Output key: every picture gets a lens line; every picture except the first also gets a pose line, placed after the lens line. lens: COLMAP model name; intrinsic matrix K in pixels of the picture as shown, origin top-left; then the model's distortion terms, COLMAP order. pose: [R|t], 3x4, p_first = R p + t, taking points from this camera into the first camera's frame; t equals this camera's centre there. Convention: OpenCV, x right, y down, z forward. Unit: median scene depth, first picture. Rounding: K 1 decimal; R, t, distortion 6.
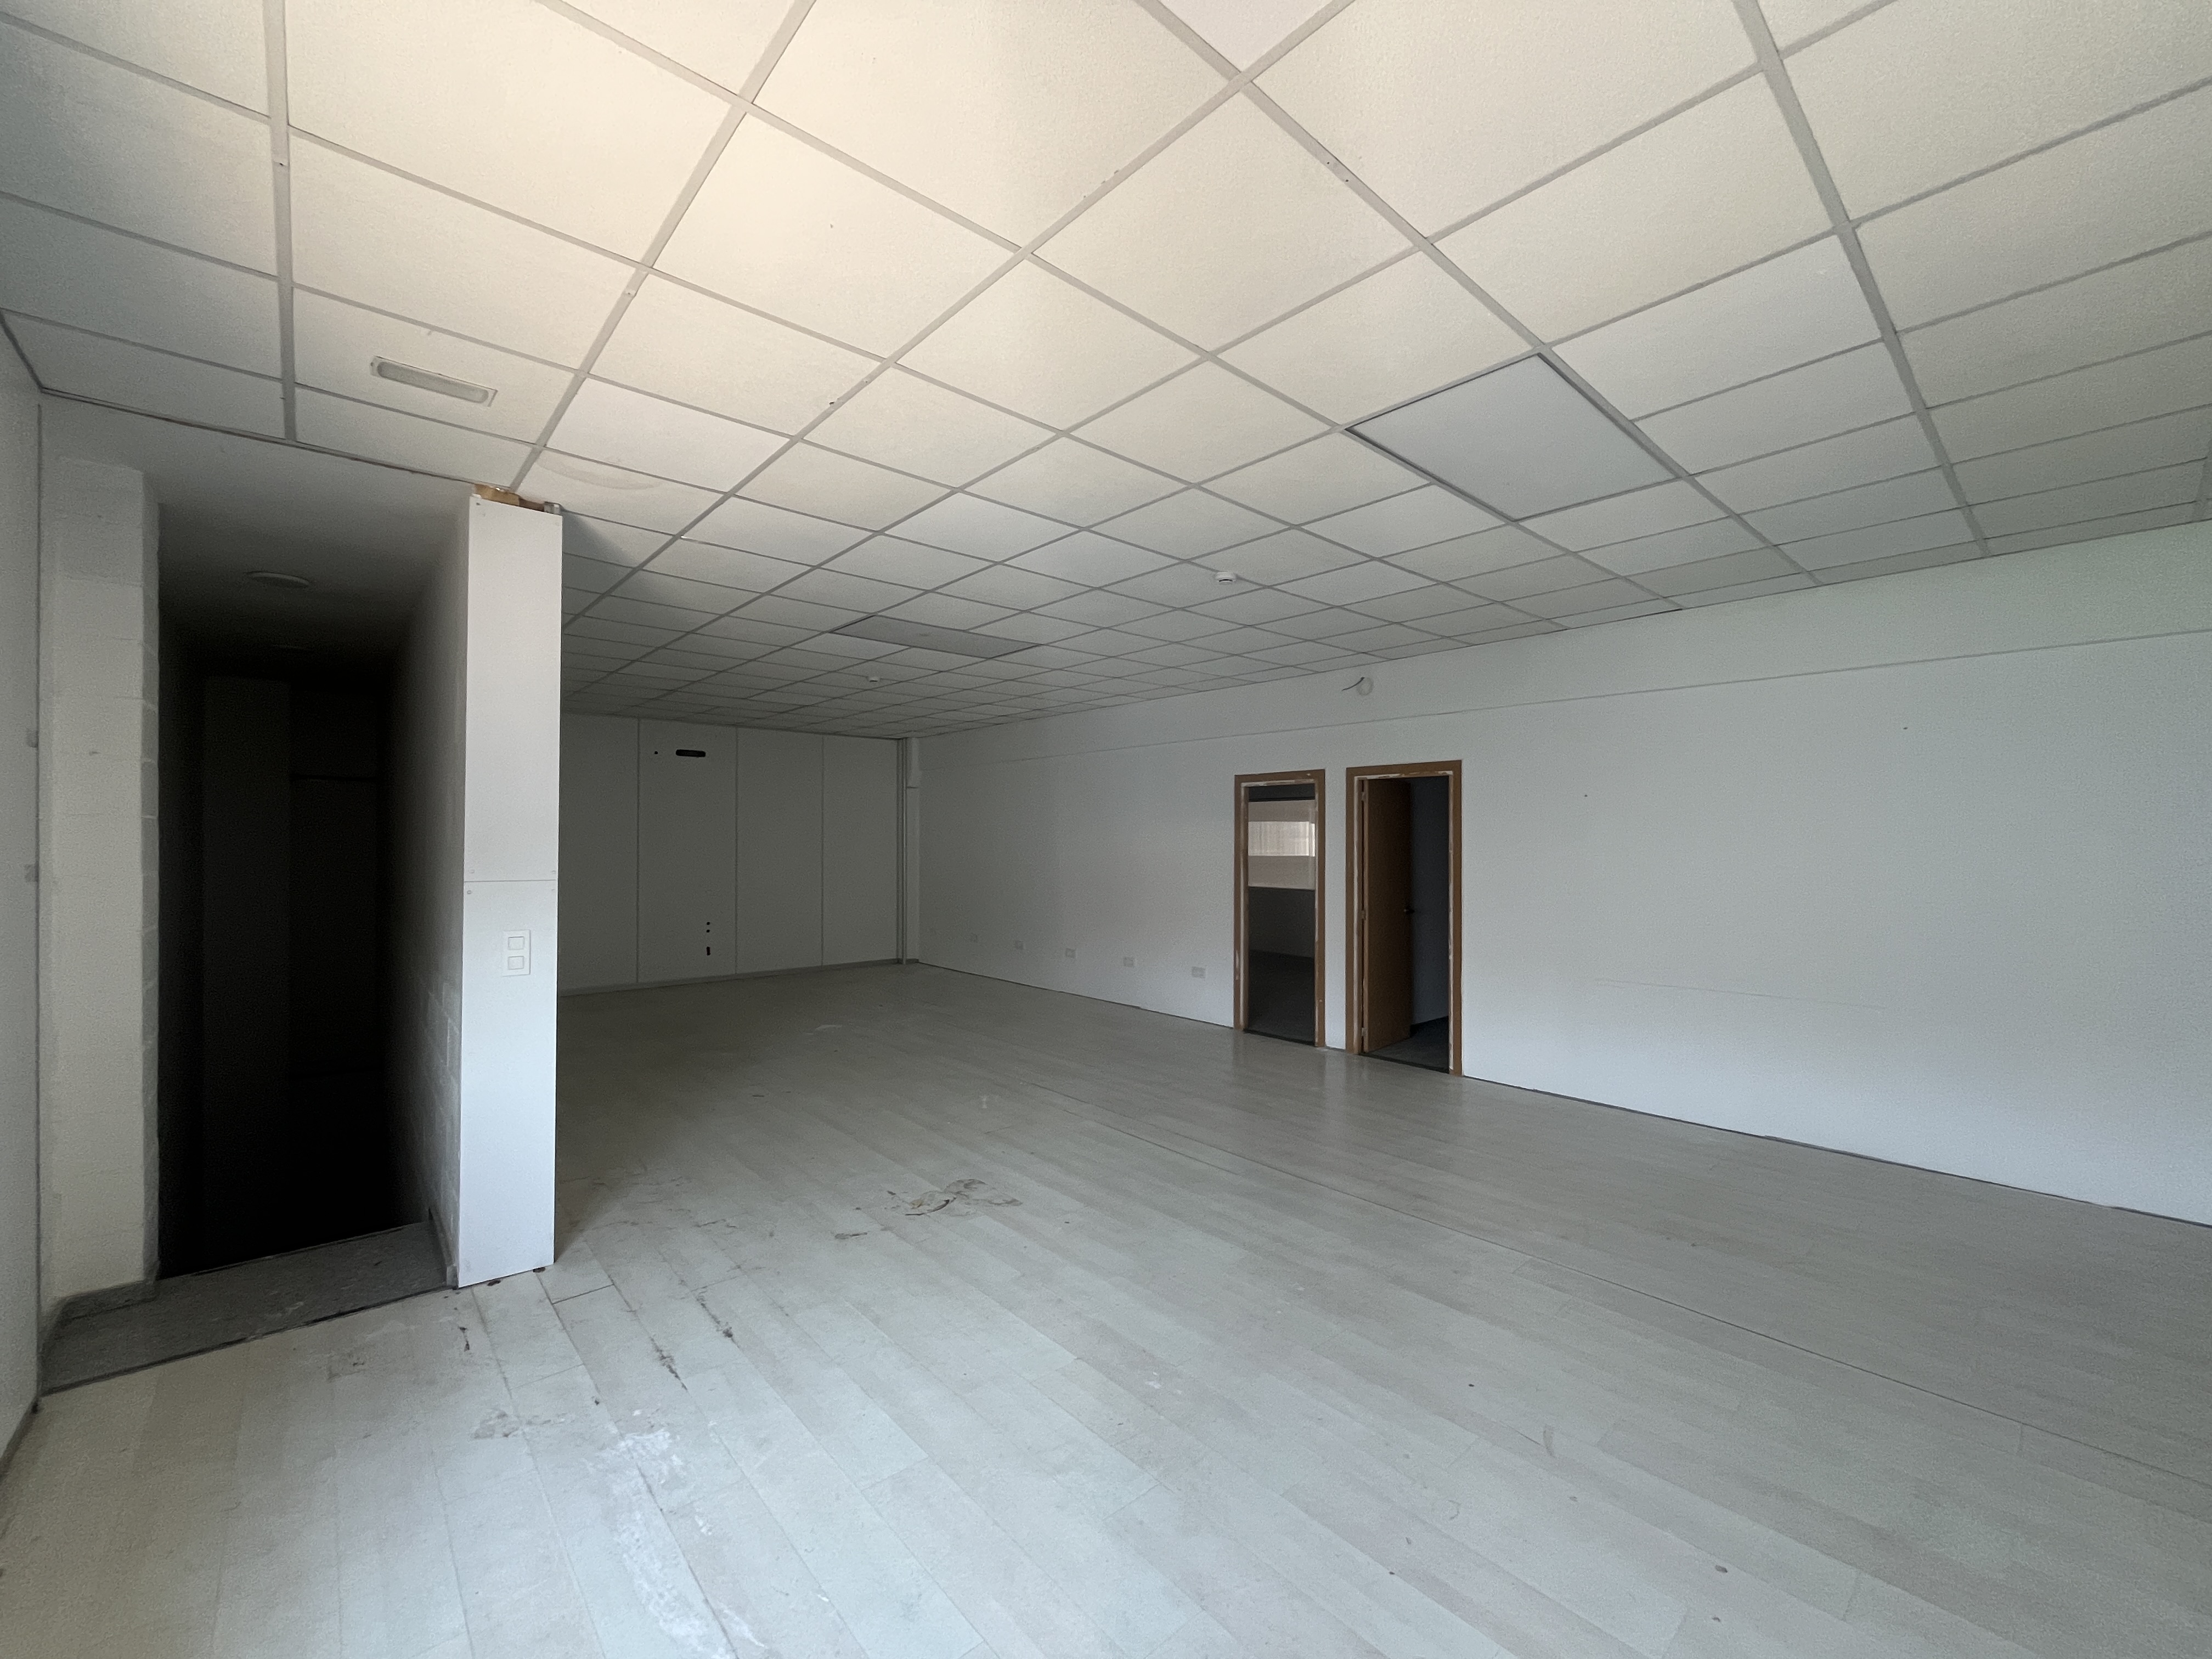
lens RADIAL K [[896.9, 0, 1100.9], [0, 896.9, 829.3], [0, 0, 1]] dist [-0.002265, -0.000610]
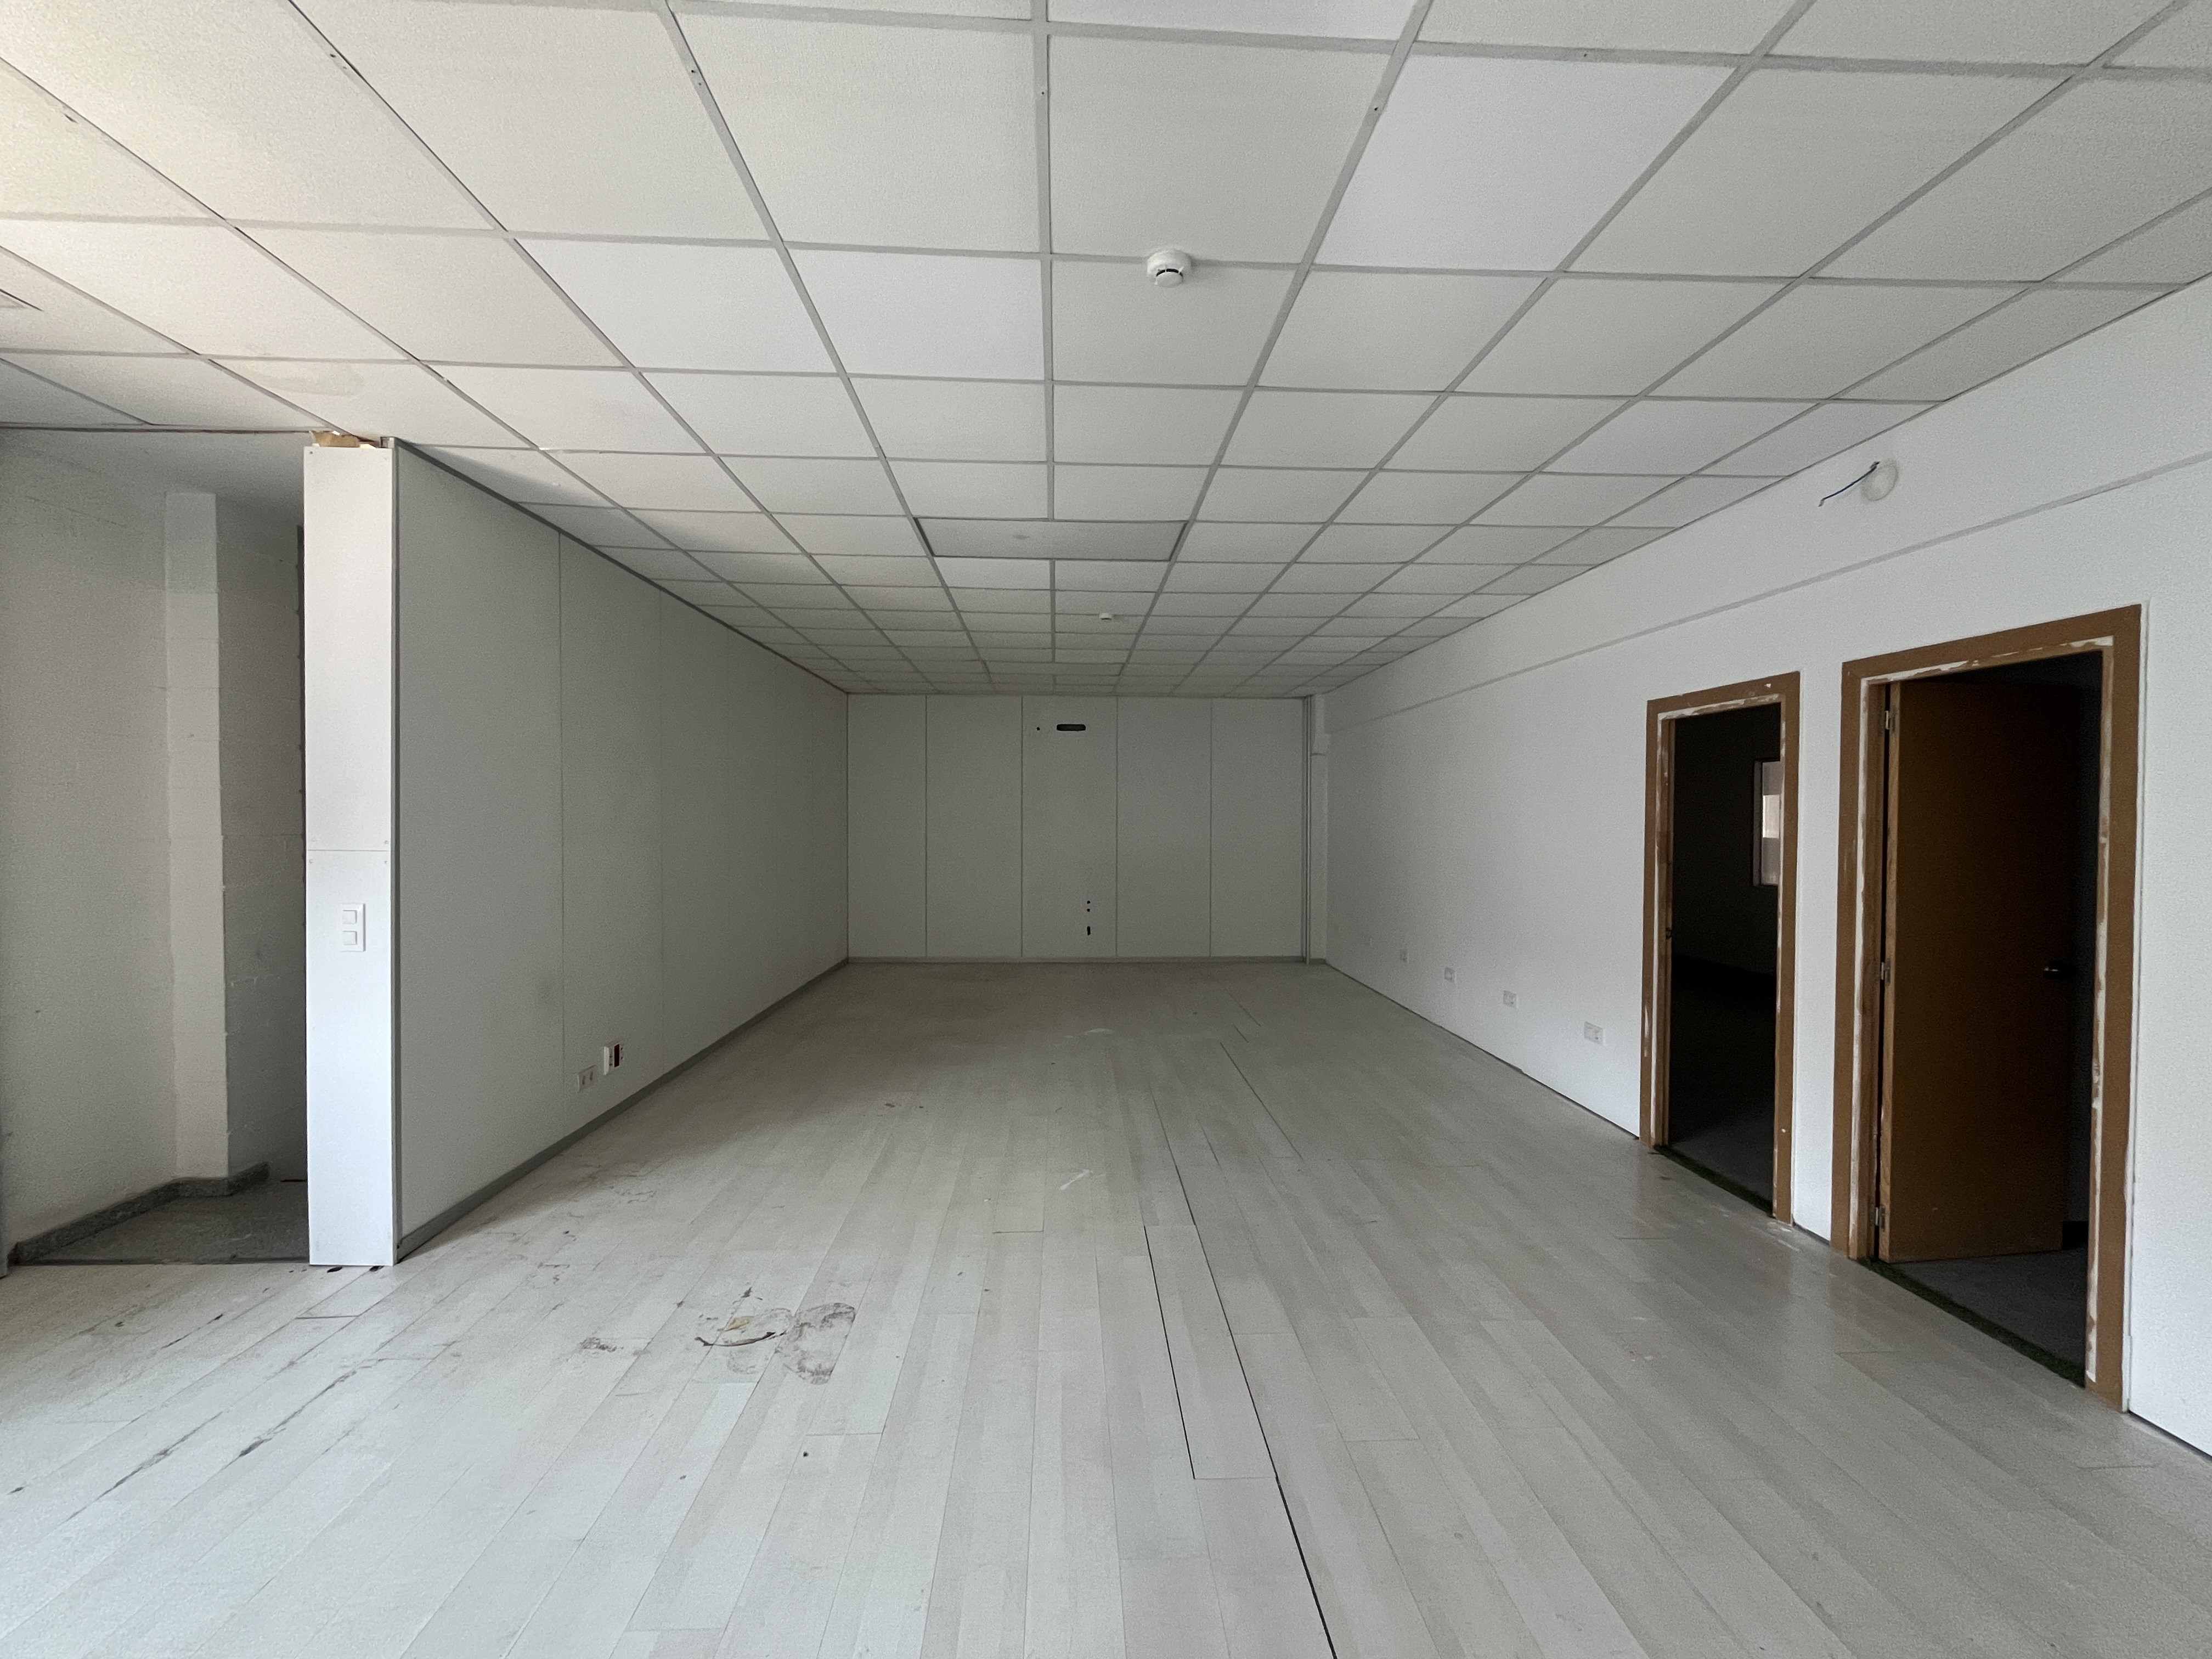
lens RADIAL K [[896.9, 0, 1102.3], [0, 896.9, 830.0], [0, 0, 1]] dist [-0.002265, -0.000610]
pose [[0.778073, 0.010626, -0.628083, 0.278553], [0.003733, 0.999761, 0.021539, 0.009637], [0.628162, -0.019104, 0.777848, 0.391077]]
